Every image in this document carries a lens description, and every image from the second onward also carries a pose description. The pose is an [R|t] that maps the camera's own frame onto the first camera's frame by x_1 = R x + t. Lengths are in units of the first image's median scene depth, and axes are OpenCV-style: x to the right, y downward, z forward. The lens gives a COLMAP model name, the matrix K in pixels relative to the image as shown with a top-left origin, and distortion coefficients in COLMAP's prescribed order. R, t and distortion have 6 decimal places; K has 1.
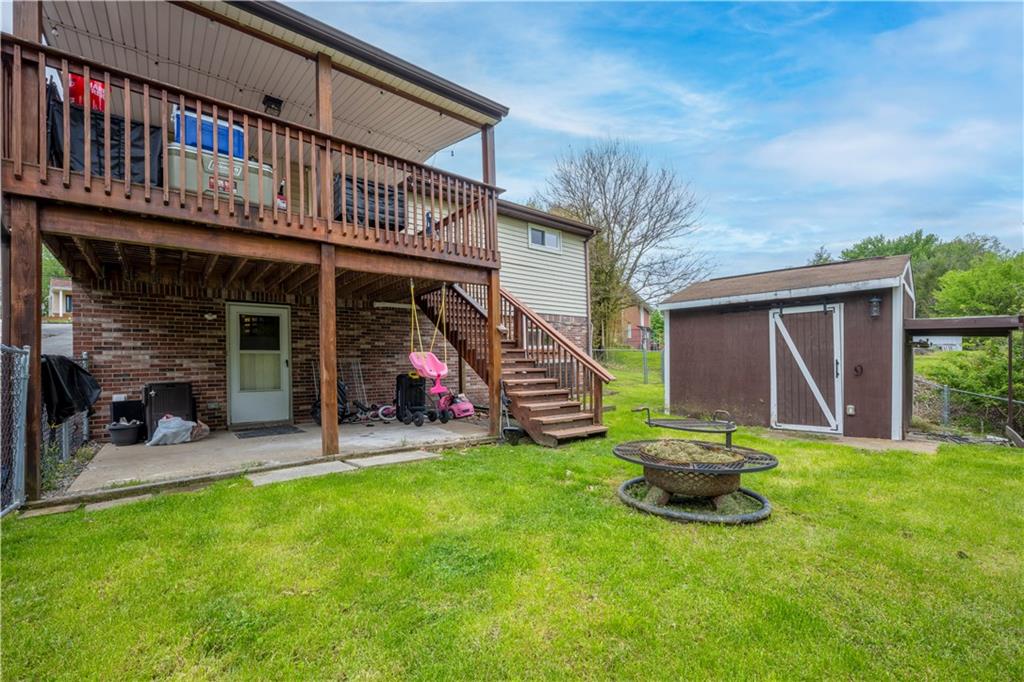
lens RADIAL K [[413.7, 0, 512.5], [0, 413.7, 362.0], [0, 0, 1]] dist [0.004425, 0.000230]
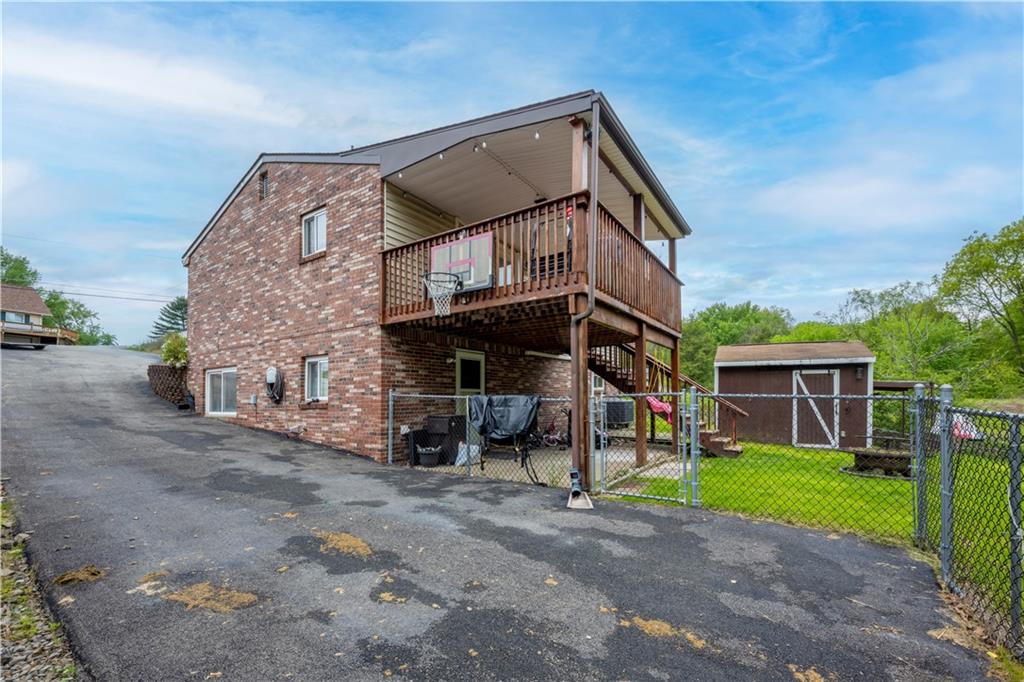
lens RADIAL K [[417.2, 0, 511.4], [0, 417.2, 397.2], [0, 0, 1]] dist [-0.000342, -0.000052]
pose [[0.956085, 0.017932, 0.292540, -0.915691], [-0.017377, 0.999839, -0.004495, -0.001345], [-0.292574, -0.000786, 0.956243, -0.200423]]
